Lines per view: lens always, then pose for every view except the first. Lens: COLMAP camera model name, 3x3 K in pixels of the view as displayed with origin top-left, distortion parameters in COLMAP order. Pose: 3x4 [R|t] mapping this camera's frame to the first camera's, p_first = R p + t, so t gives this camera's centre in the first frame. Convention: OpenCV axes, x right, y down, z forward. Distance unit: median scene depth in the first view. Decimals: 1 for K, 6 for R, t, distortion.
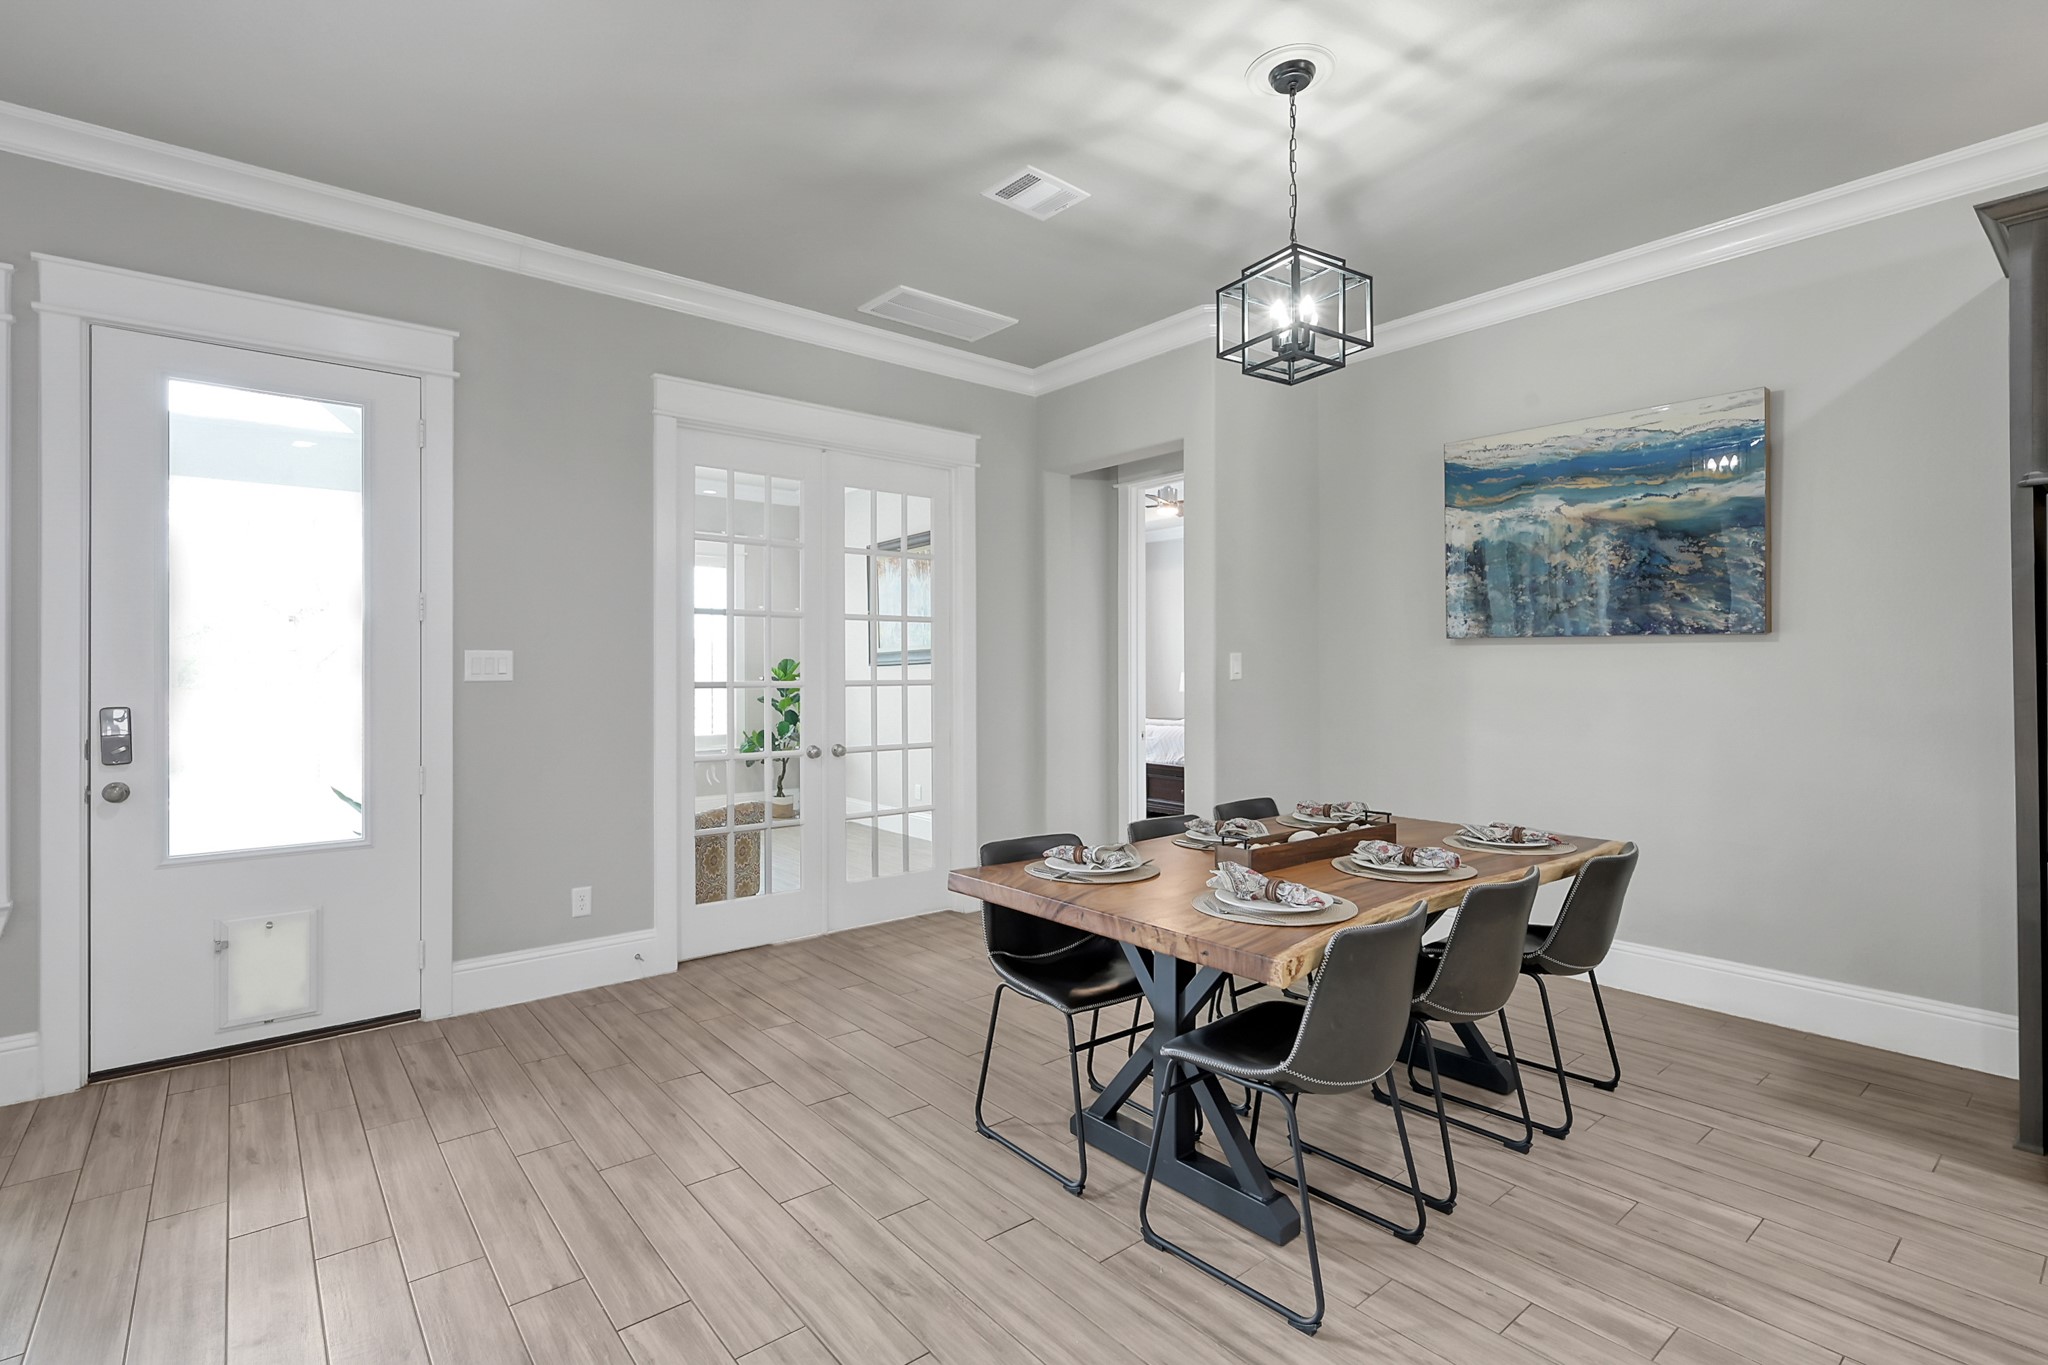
lens RADIAL K [[956.7, 0, 1017.8], [0, 956.7, 668.2], [0, 0, 1]] dist [0.031501, 0.000177]
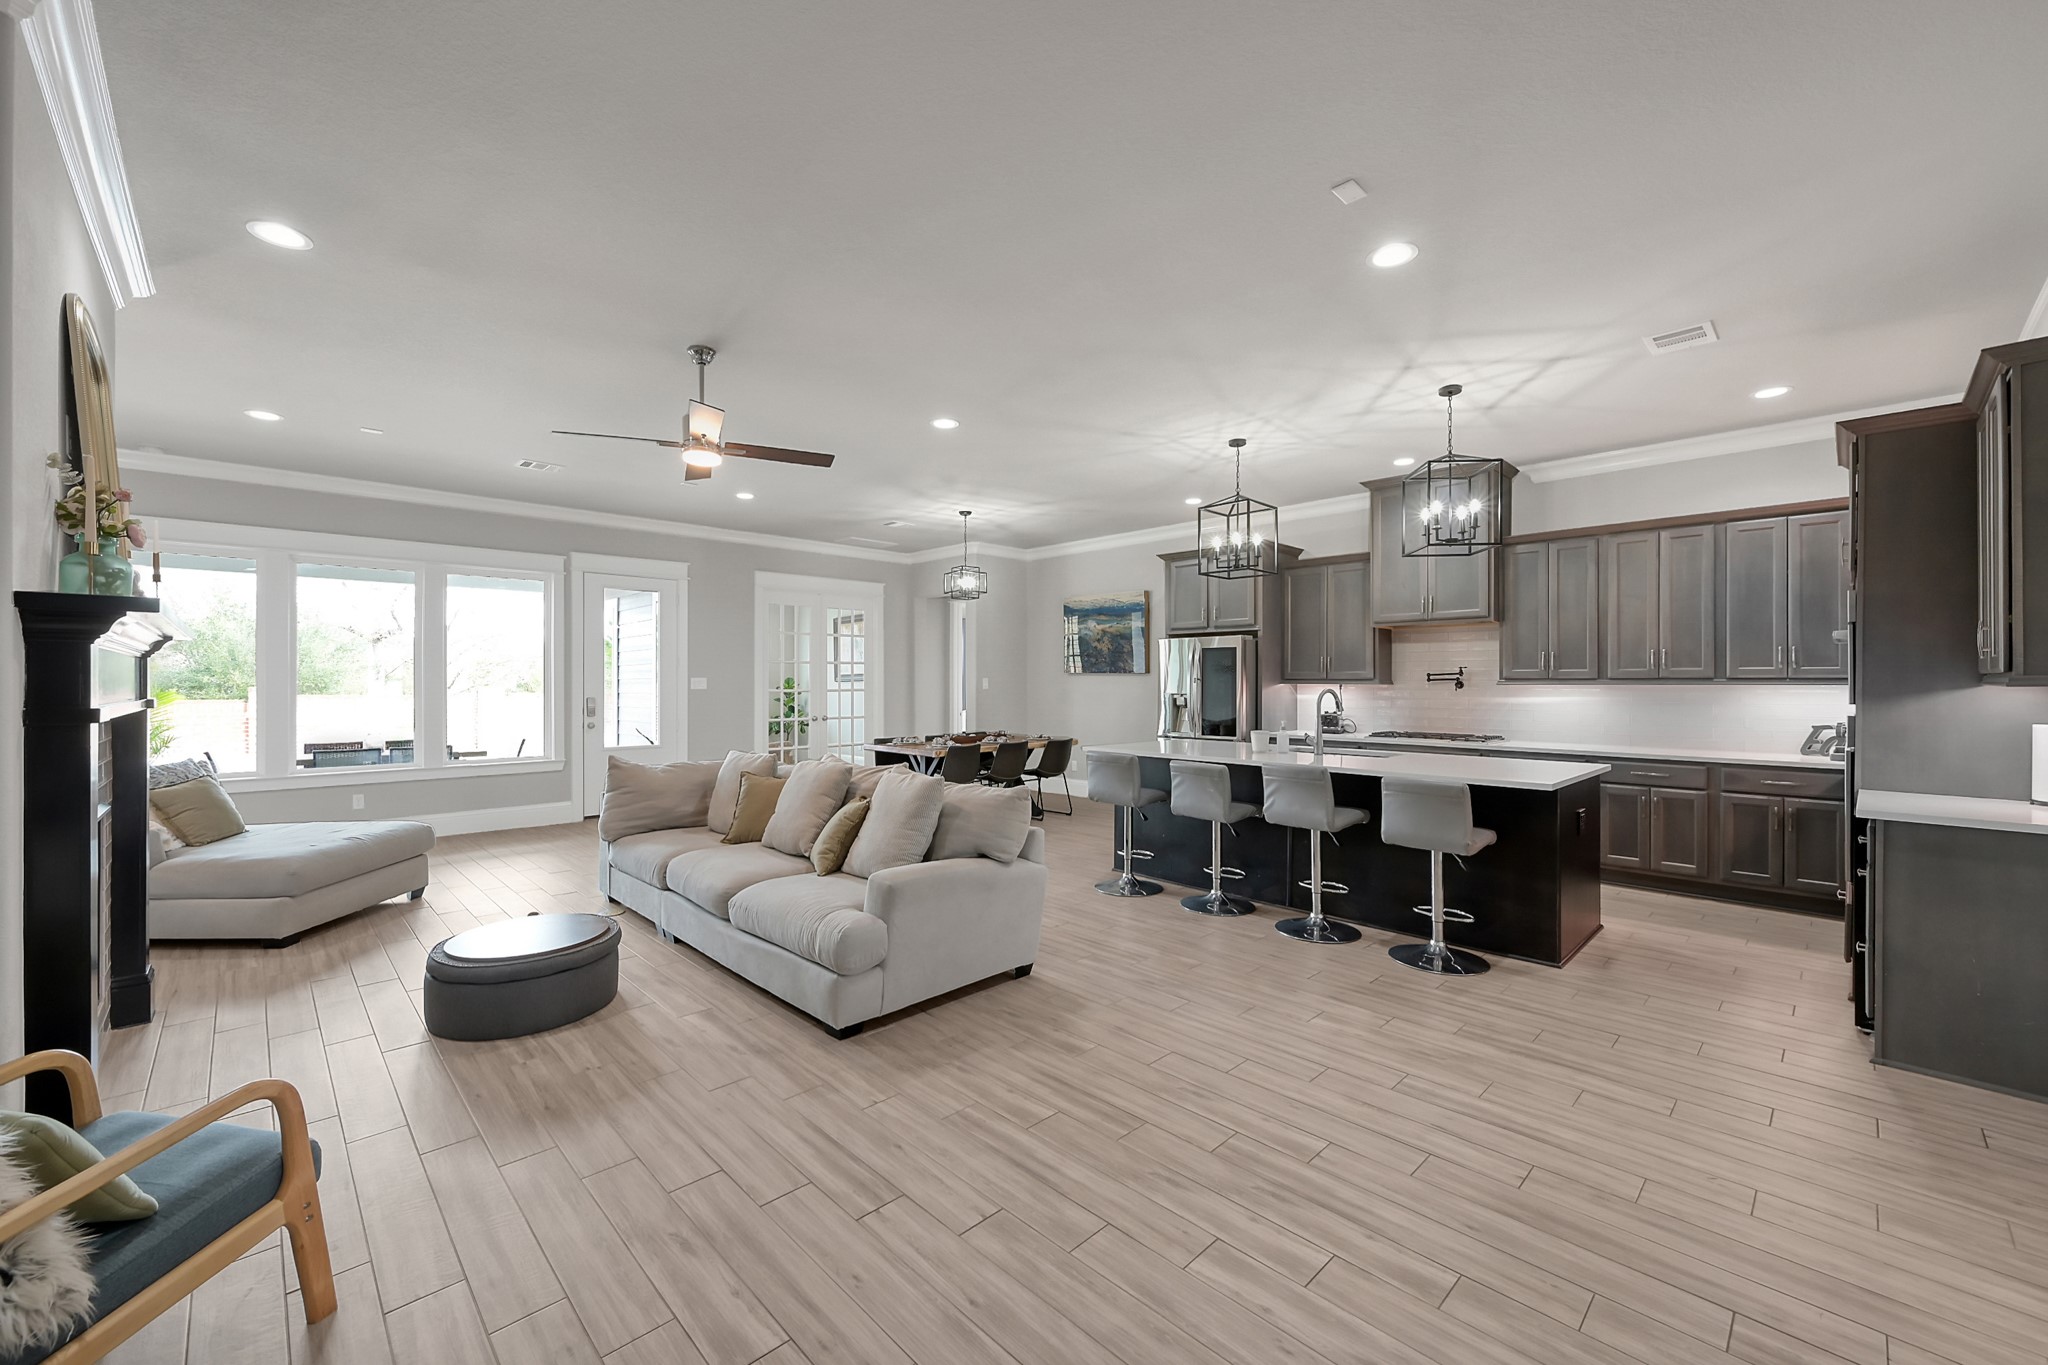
lens RADIAL K [[829.1, 0, 1010.9], [0, 829.1, 682.7], [0, 0, 1]] dist [-0.002803, 0.000186]
pose [[0.997826, 0.000249, 0.065900, 0.138734], [-0.000506, 0.999992, 0.003876, -0.011084], [-0.065899, -0.003901, 0.997819, -1.075910]]
